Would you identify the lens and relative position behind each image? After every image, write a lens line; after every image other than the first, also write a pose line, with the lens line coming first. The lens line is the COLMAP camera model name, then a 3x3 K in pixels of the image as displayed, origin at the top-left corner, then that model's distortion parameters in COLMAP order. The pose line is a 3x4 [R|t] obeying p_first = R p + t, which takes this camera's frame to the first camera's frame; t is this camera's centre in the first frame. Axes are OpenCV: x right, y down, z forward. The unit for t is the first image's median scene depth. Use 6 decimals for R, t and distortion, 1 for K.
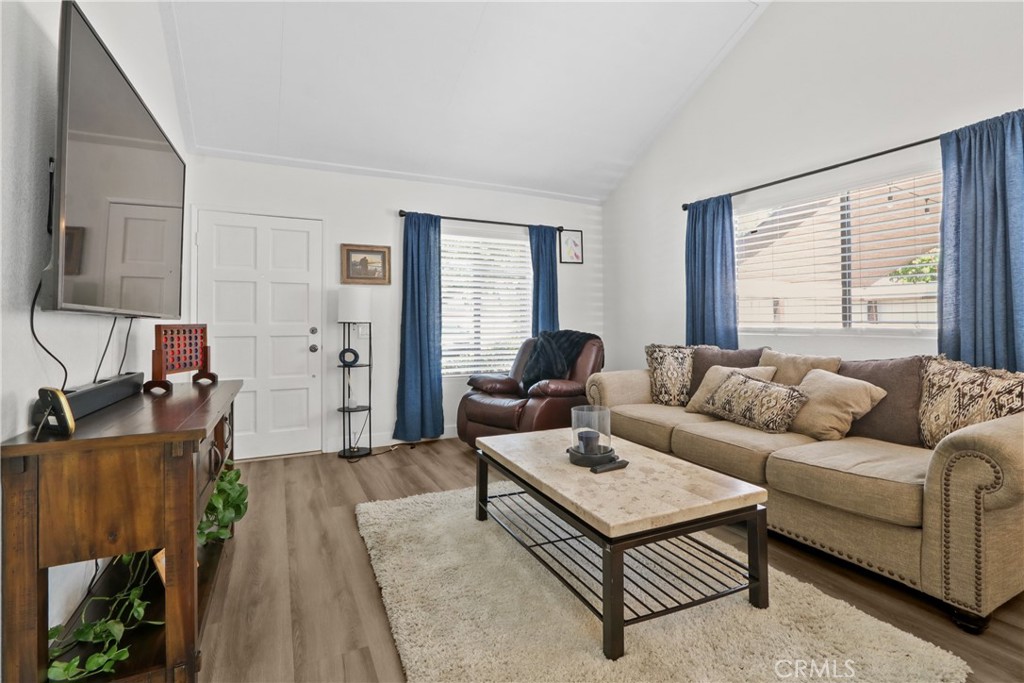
lens RADIAL K [[458.4, 0, 516.3], [0, 458.4, 318.8], [0, 0, 1]] dist [-0.002560, -0.000274]
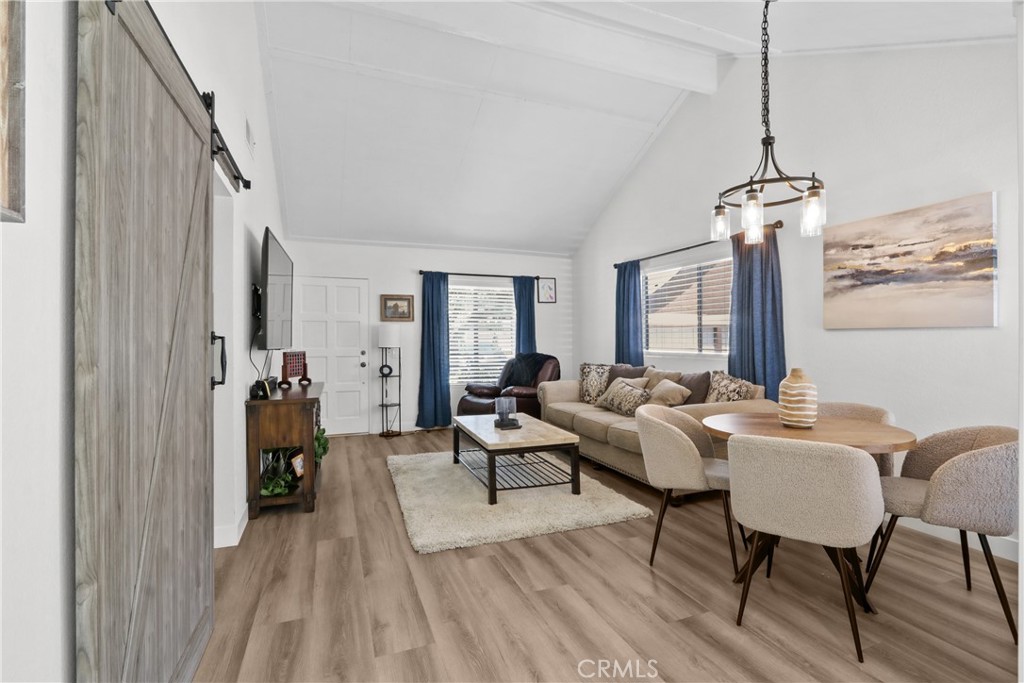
lens RADIAL K [[466.9, 0, 523.1], [0, 466.9, 342.1], [0, 0, 1]] dist [-0.014561, 0.000122]
pose [[0.995845, 0.000056, -0.091061, 0.240011], [0.001307, 0.999888, 0.014906, -0.034502], [0.091052, -0.014963, 0.995734, -0.518170]]
